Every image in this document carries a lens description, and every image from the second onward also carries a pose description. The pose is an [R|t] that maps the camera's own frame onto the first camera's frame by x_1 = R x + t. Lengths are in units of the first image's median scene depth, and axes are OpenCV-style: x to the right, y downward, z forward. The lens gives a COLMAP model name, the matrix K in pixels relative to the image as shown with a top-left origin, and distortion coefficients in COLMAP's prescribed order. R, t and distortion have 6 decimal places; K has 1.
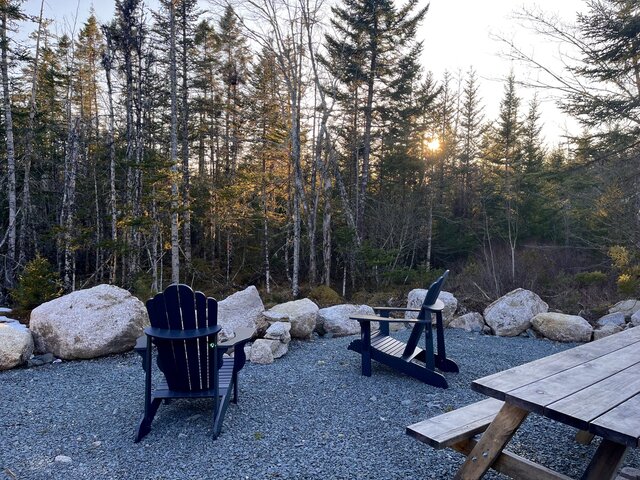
lens RADIAL K [[487.6, 0, 320.0], [0, 487.6, 240.0], [0, 0, 1]] dist [0.082250, -0.105360]
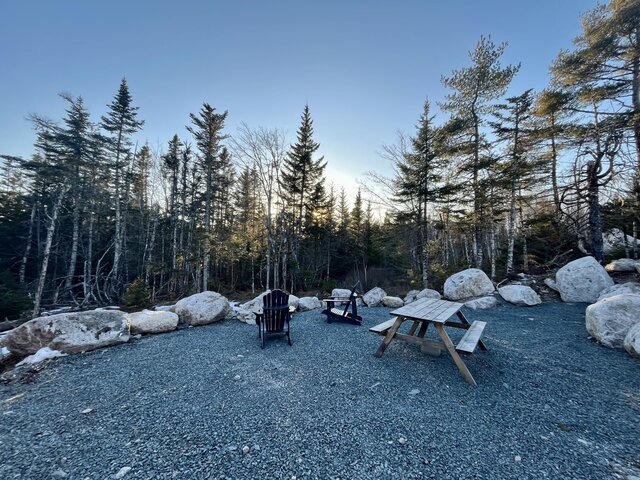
lens RADIAL K [[258.6, 0, 320.0], [0, 258.6, 240.0], [0, 0, 1]] dist [-0.002802, 0.000271]
pose [[0.971828, 0.011554, 0.235406, -0.093453], [0.009955, 0.995894, -0.089974, -0.012516], [-0.235479, 0.089782, 0.967723, -0.113443]]
